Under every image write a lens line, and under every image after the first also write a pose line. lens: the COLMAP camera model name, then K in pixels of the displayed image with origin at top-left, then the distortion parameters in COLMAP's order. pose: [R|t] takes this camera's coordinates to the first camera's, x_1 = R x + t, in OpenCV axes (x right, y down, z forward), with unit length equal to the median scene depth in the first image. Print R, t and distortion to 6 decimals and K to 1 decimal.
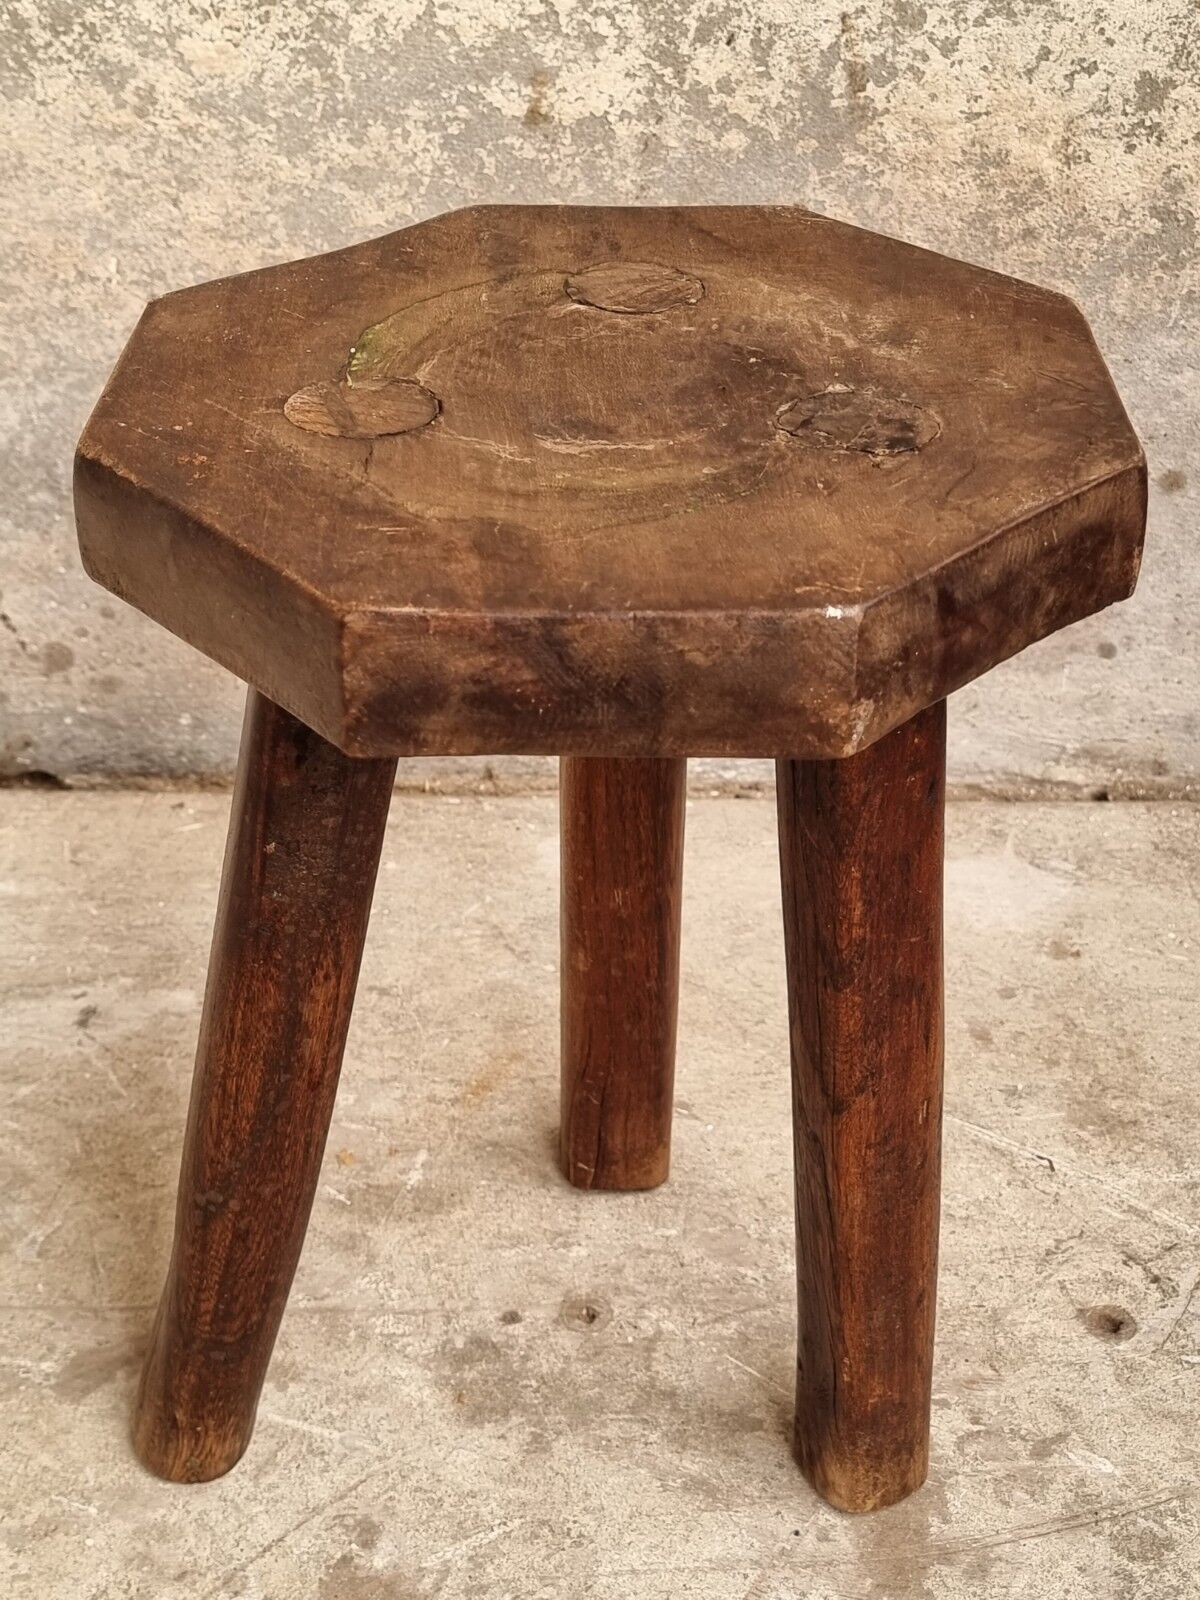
lens RADIAL K [[2131.9, 0, 608.8], [0, 2131.9, 839.7], [0, 0, 1]] dist [0.064068, 0.000000]
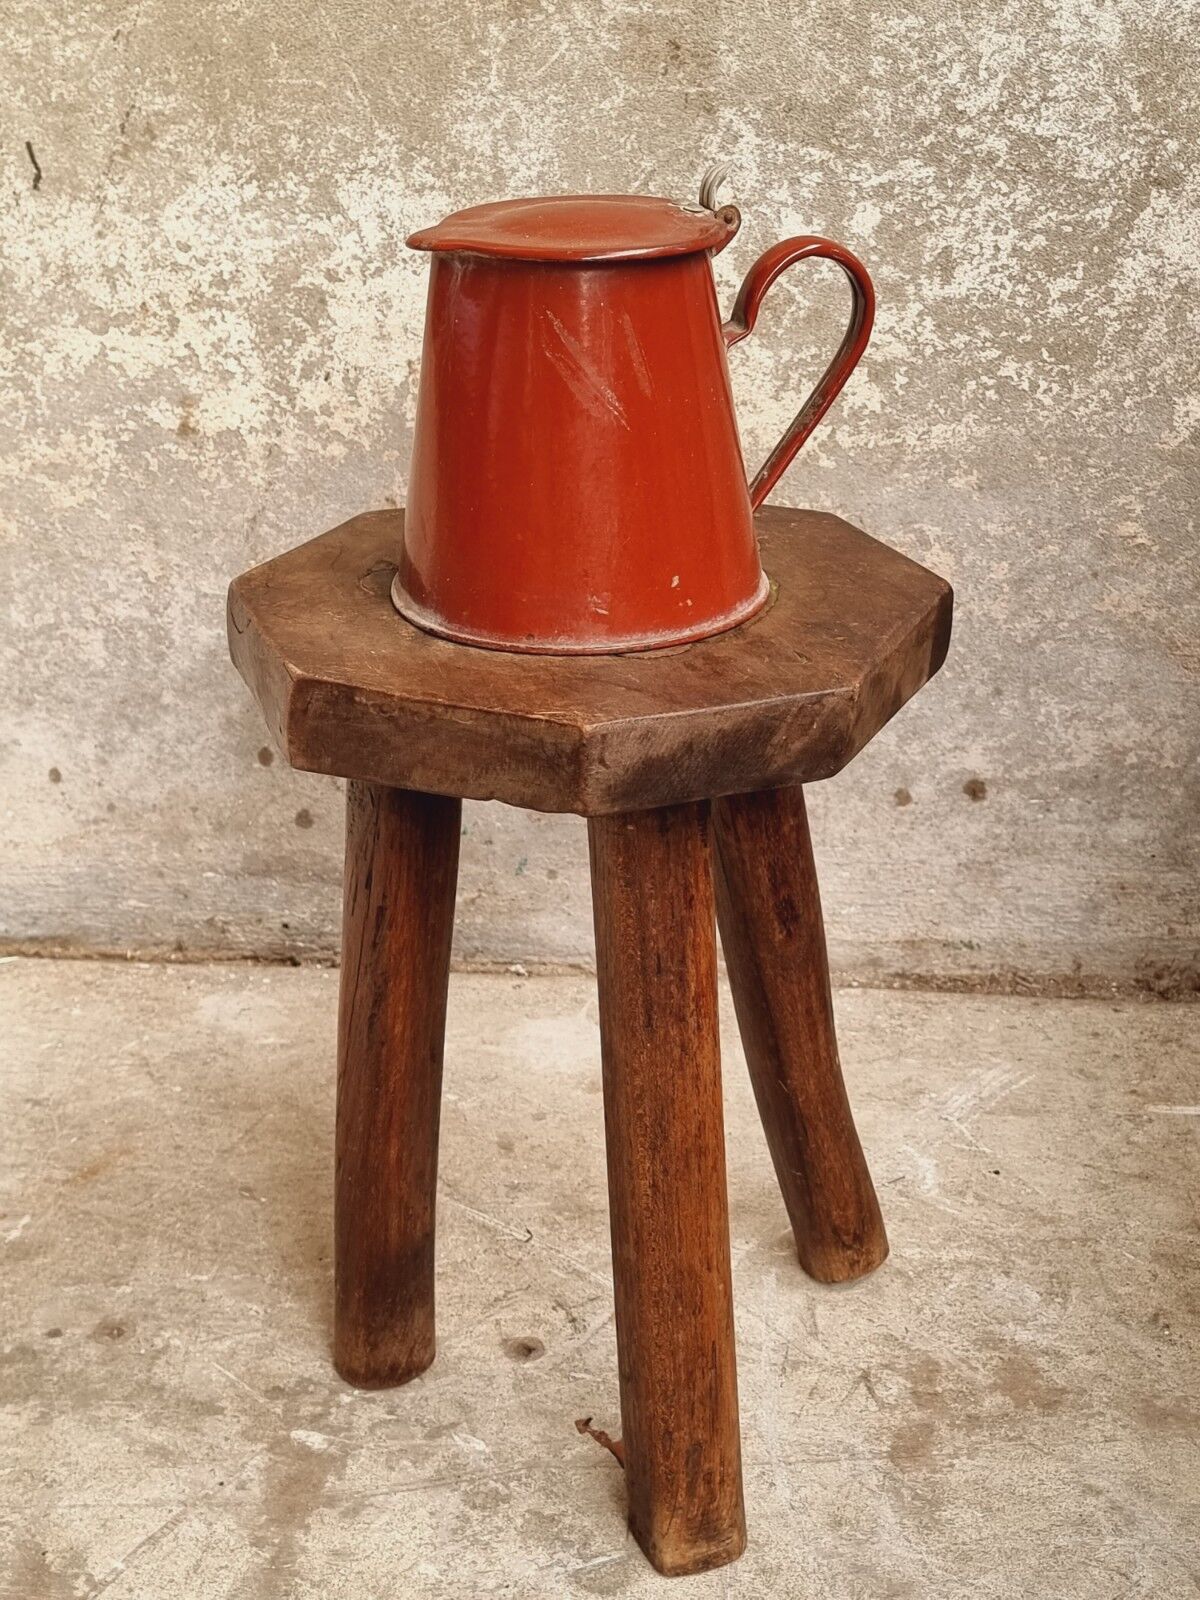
lens RADIAL K [[2131.9, 0, 606.6], [0, 2131.9, 815.8], [0, 0, 1]] dist [0.064068, 0.000000]
pose [[0.998985, 0.024305, -0.037931, 0.285577], [-0.030003, 0.987026, -0.157735, 0.099814], [0.033605, 0.158712, 0.986753, -0.258614]]
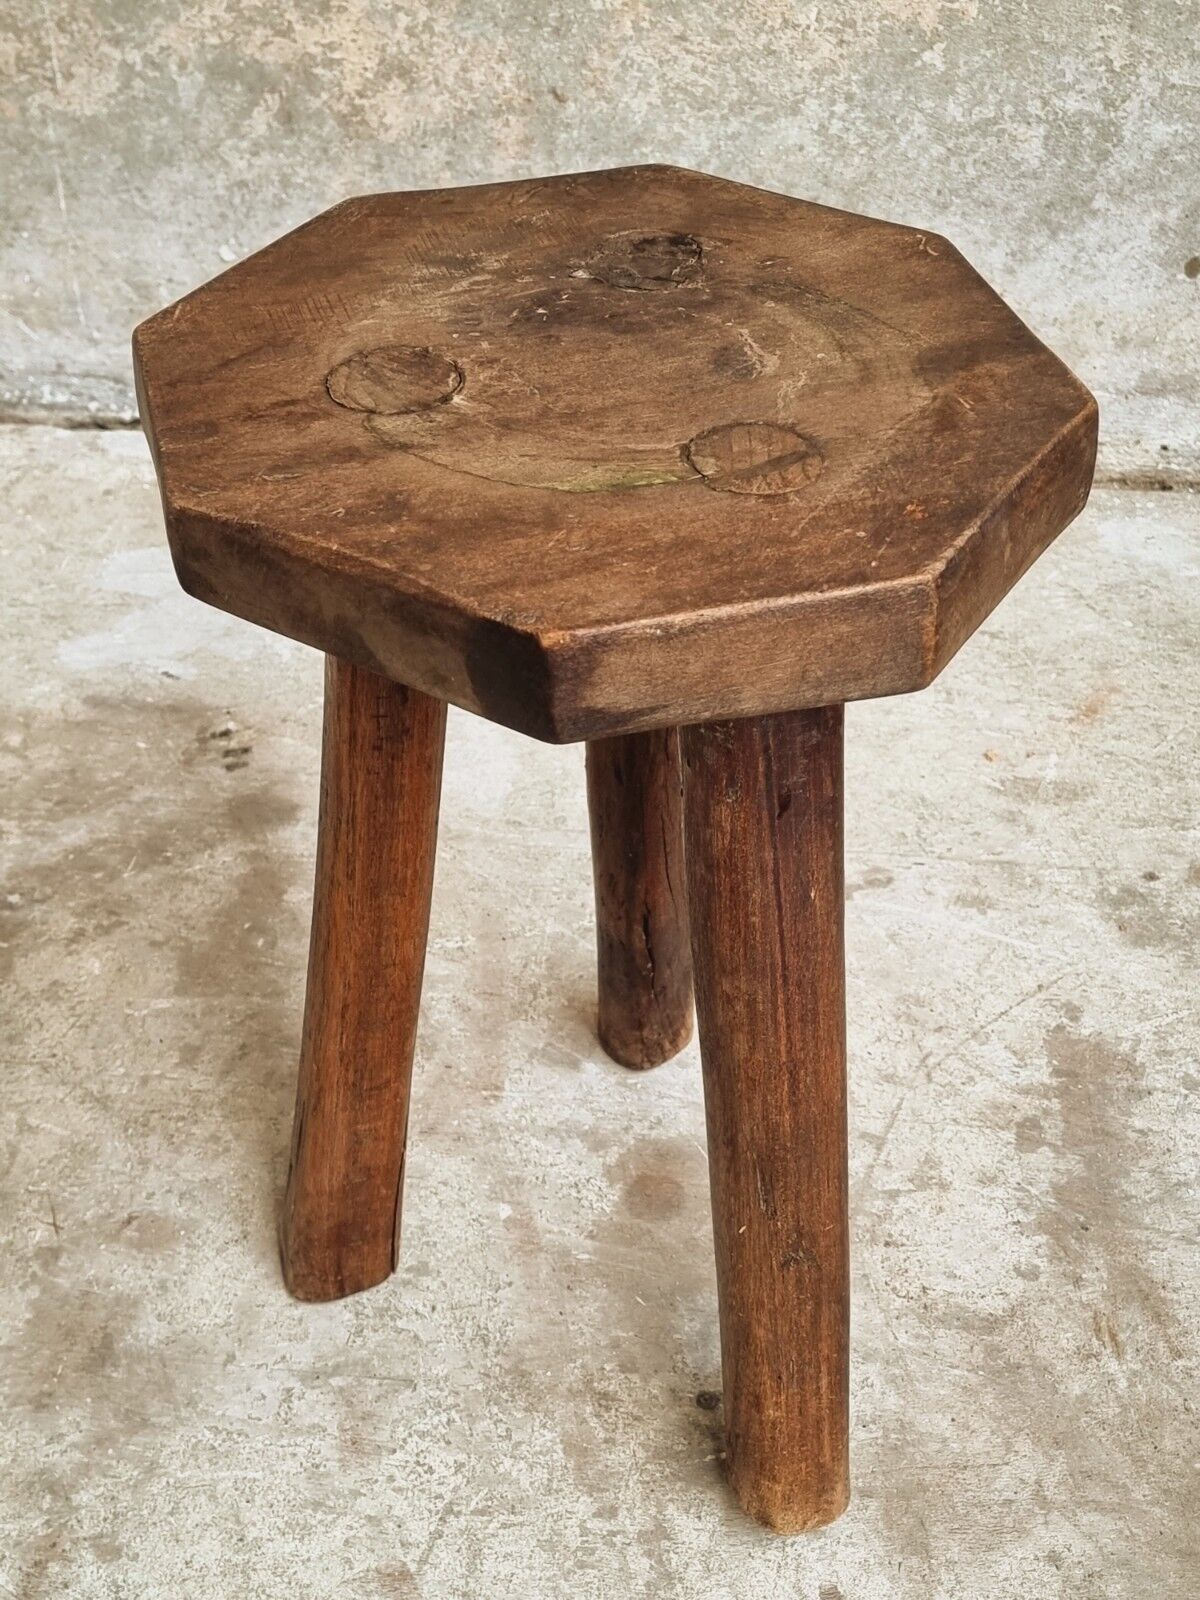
lens RADIAL K [[2131.9, 0, 585.9], [0, 2131.9, 843.2], [0, 0, 1]] dist [0.064068, 0.000000]
pose [[0.995727, 0.057745, -0.072065, -0.260136], [-0.049207, 0.992135, 0.115092, 0.063829], [0.078144, -0.111054, 0.990737, -0.269568]]
